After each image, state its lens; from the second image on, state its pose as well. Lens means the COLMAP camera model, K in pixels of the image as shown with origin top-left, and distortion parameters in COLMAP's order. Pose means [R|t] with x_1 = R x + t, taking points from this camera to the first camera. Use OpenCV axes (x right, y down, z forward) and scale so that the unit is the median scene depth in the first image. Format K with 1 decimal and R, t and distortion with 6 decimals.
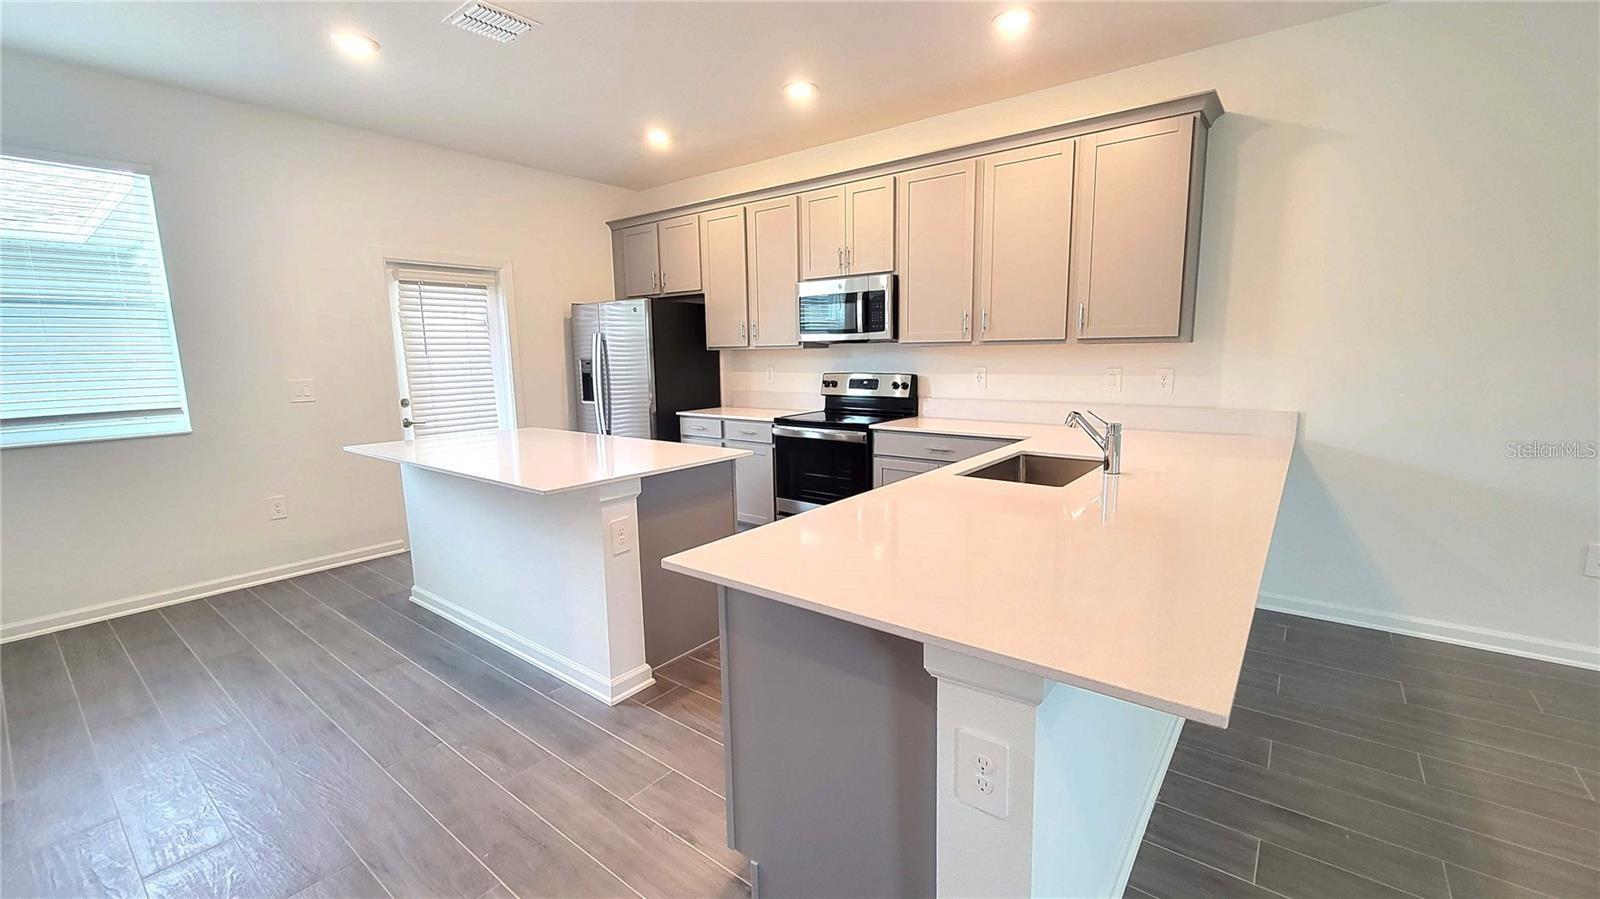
lens RADIAL K [[650.5, 0, 800.0], [0, 650.5, 449.5], [0, 0, 1]] dist [0.000547, 0.000083]
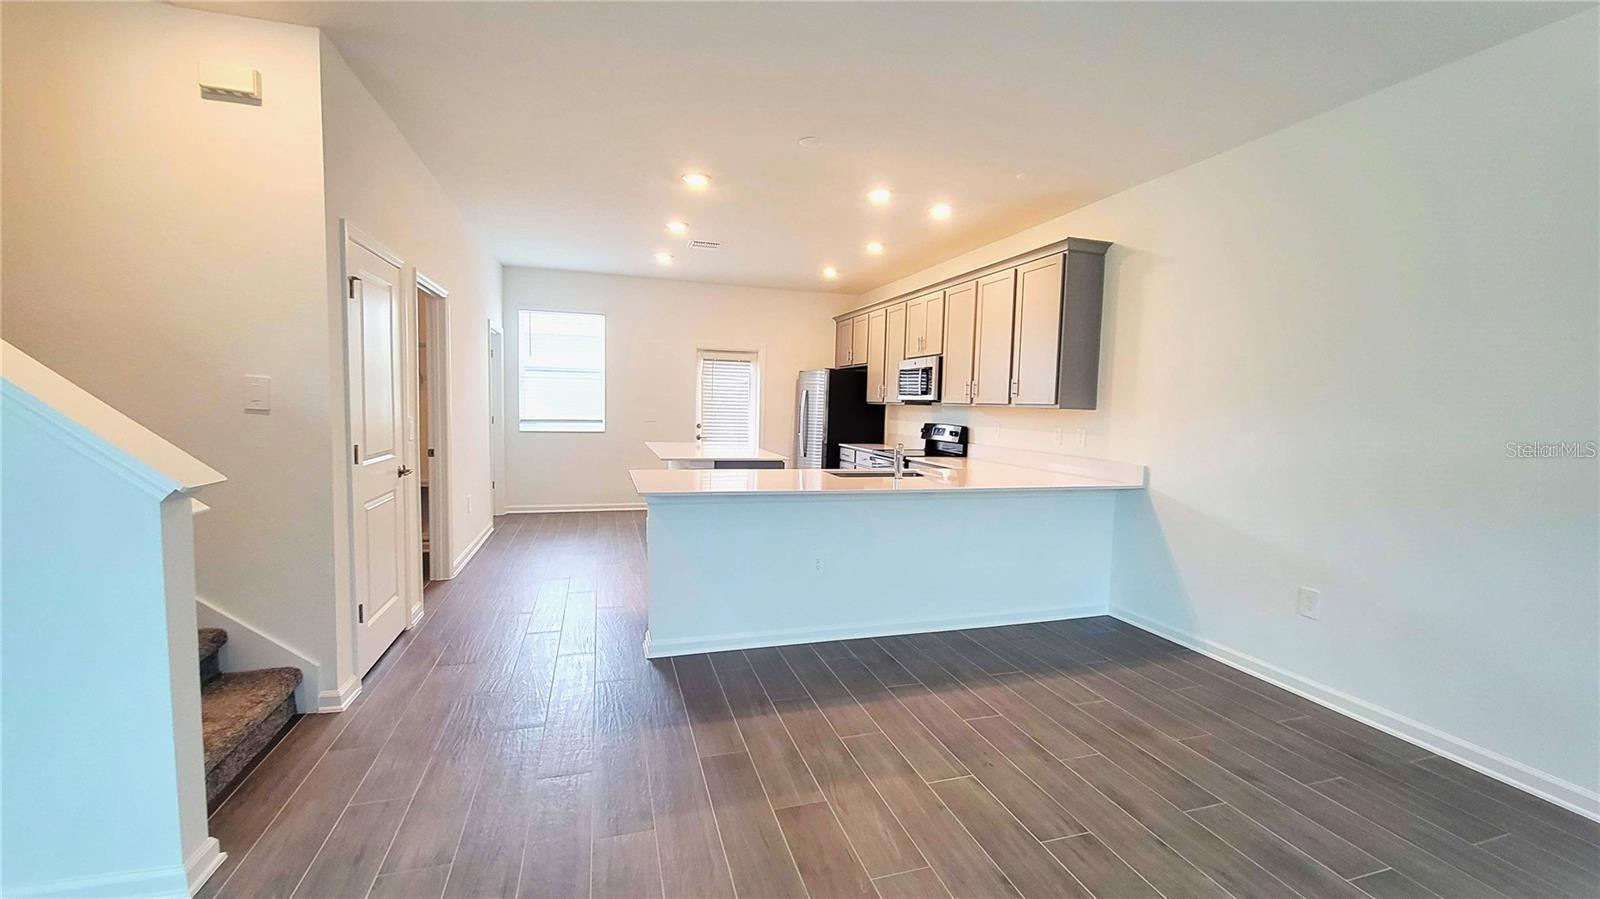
lens RADIAL K [[650.5, 0, 800.0], [0, 650.5, 449.5], [0, 0, 1]] dist [0.000547, 0.000083]
pose [[0.817045, 0.077686, -0.571316, 0.670455], [-0.123269, 0.991507, -0.041466, 0.033290], [0.563242, 0.104305, 0.819682, -0.315315]]
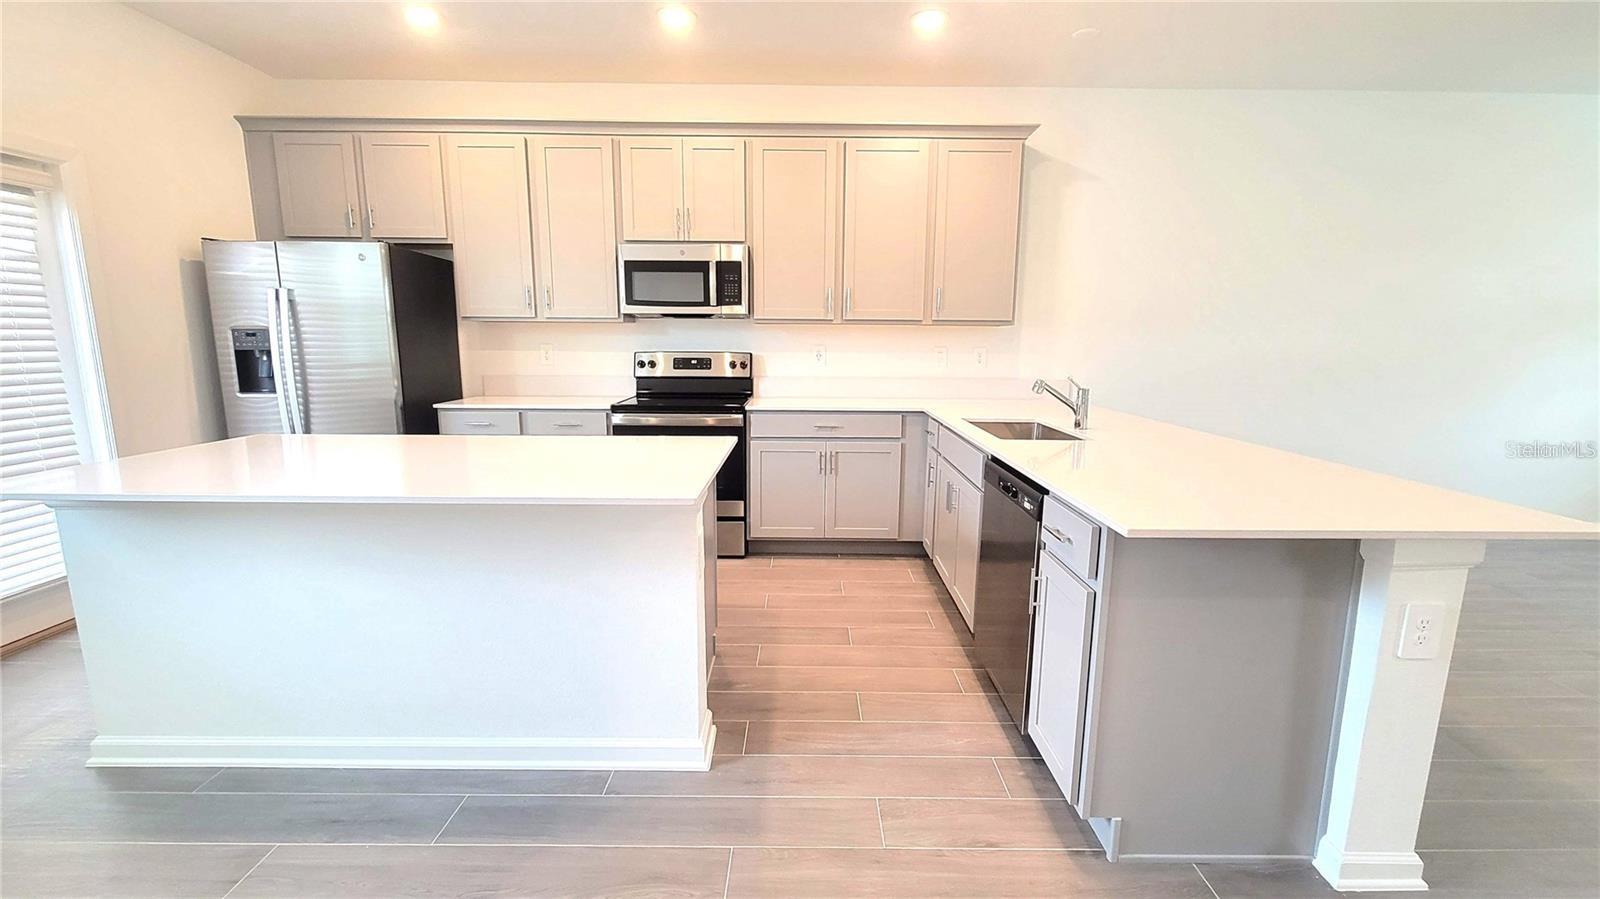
lens RADIAL K [[686.3, 0, 800.0], [0, 686.3, 449.5], [0, 0, 1]] dist [0.001899, 0.000668]
pose [[0.788039, -0.079923, 0.610415, -0.384883], [0.072794, 0.996678, 0.036522, -0.005745], [-0.611306, 0.015654, 0.791239, 0.159536]]
